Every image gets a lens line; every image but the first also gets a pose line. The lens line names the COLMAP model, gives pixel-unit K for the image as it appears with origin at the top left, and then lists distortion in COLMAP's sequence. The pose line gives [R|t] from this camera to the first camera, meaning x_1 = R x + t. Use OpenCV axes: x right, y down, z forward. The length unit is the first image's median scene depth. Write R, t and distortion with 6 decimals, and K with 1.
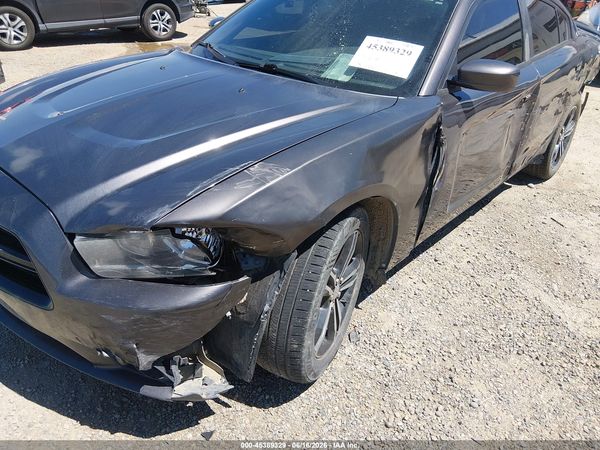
lens RADIAL K [[454.2, 0, 298.2], [0, 454.2, 221.2], [0, 0, 1]] dist [0.067242, -0.111972]
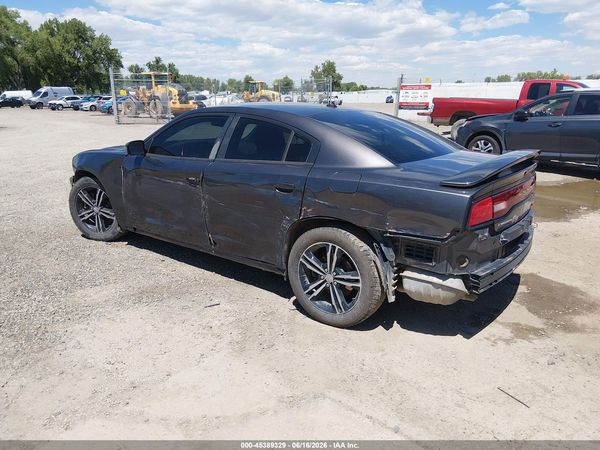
lens RADIAL K [[454.2, 0, 298.2], [0, 454.2, 221.2], [0, 0, 1]] dist [0.067242, -0.111972]
pose [[0.087284, 0.220822, -0.971401, 2.537836], [-0.485570, 0.860870, 0.152066, -0.694959], [0.869829, 0.458410, 0.182365, 1.403970]]
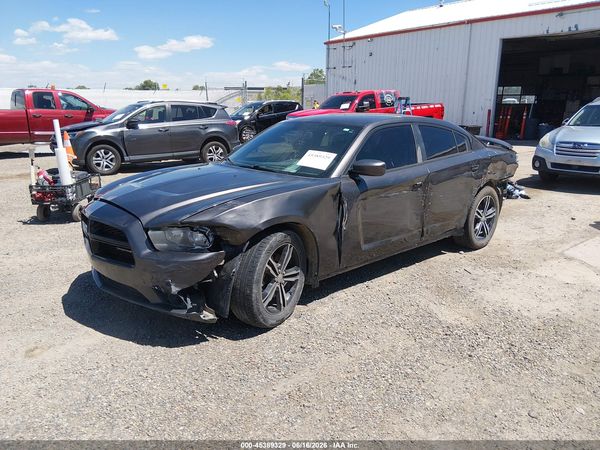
lens RADIAL K [[454.2, 0, 298.2], [0, 454.2, 221.2], [0, 0, 1]] dist [0.067242, -0.111972]
pose [[0.994051, -0.011867, -0.108271, 0.319315], [-0.017174, 0.964535, -0.263395, 0.370446], [0.107557, 0.263687, 0.958593, -0.712779]]
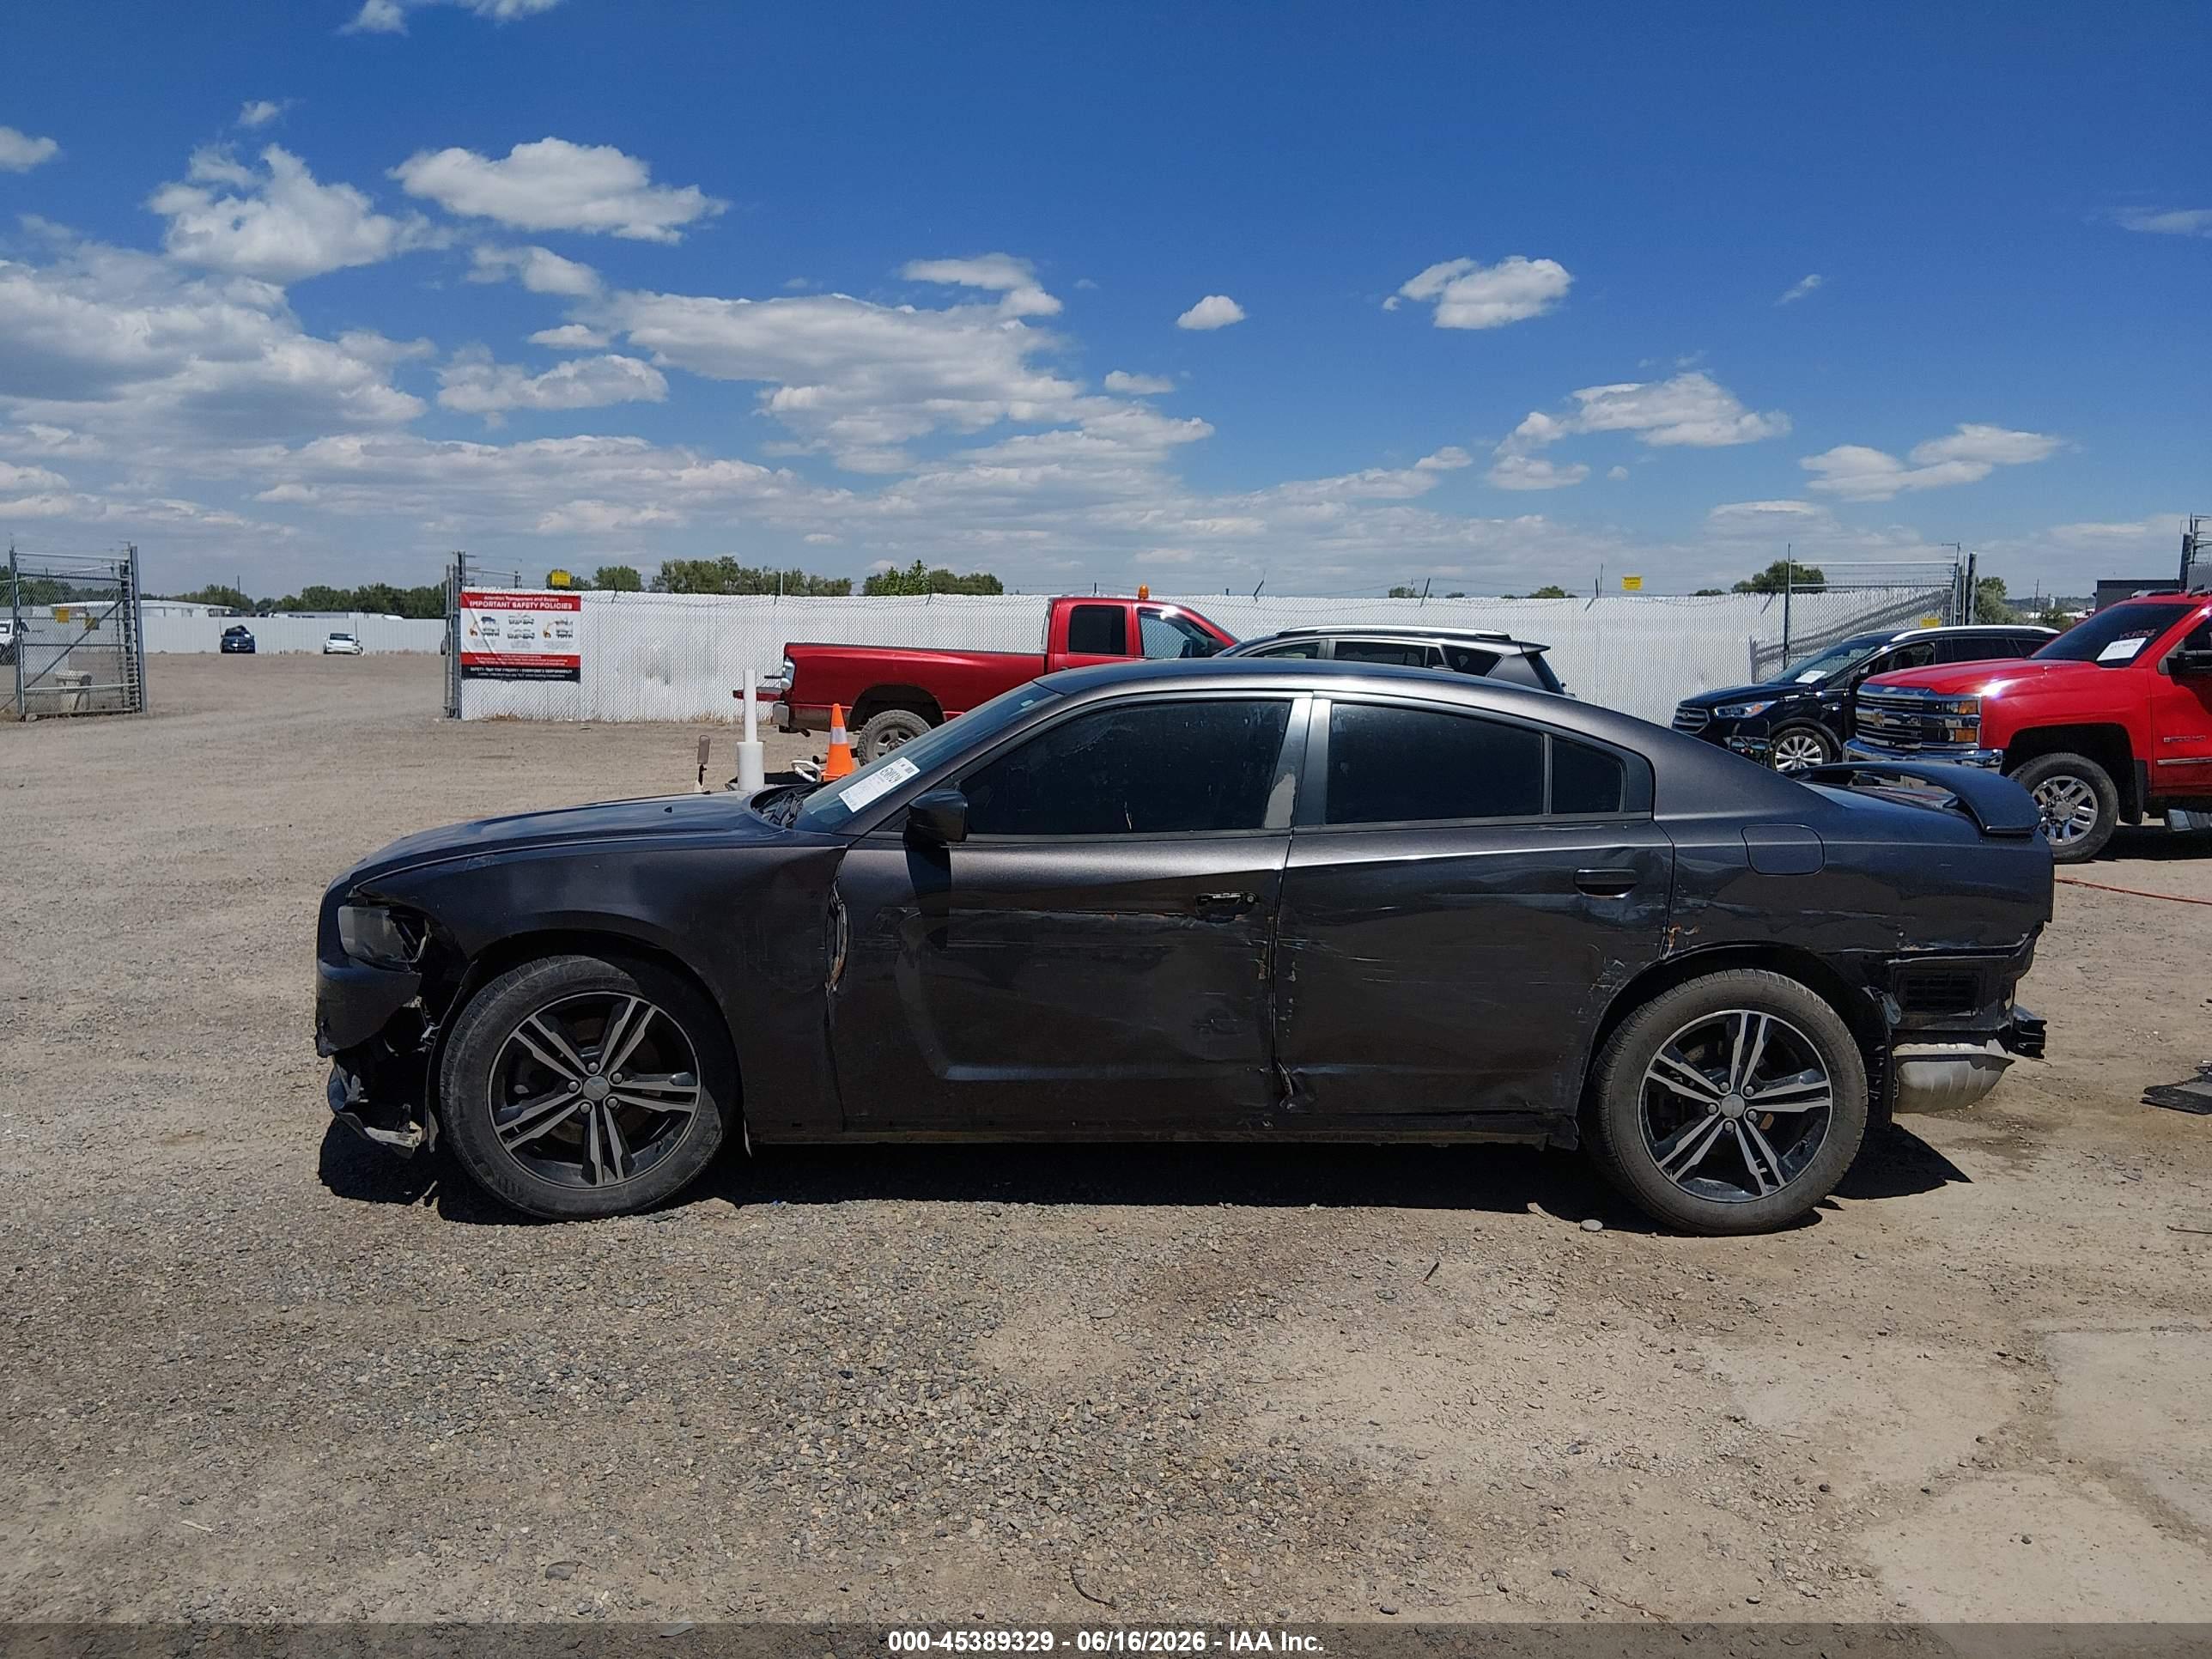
lens RADIAL K [[1674.4, 0, 1099.5], [0, 1674.4, 815.5], [0, 0, 1]] dist [0.067242, -0.111972]
pose [[0.697701, 0.039767, -0.715285, 2.070907], [-0.335440, 0.900375, -0.277136, 0.208775], [0.633004, 0.433293, 0.641532, -0.246811]]
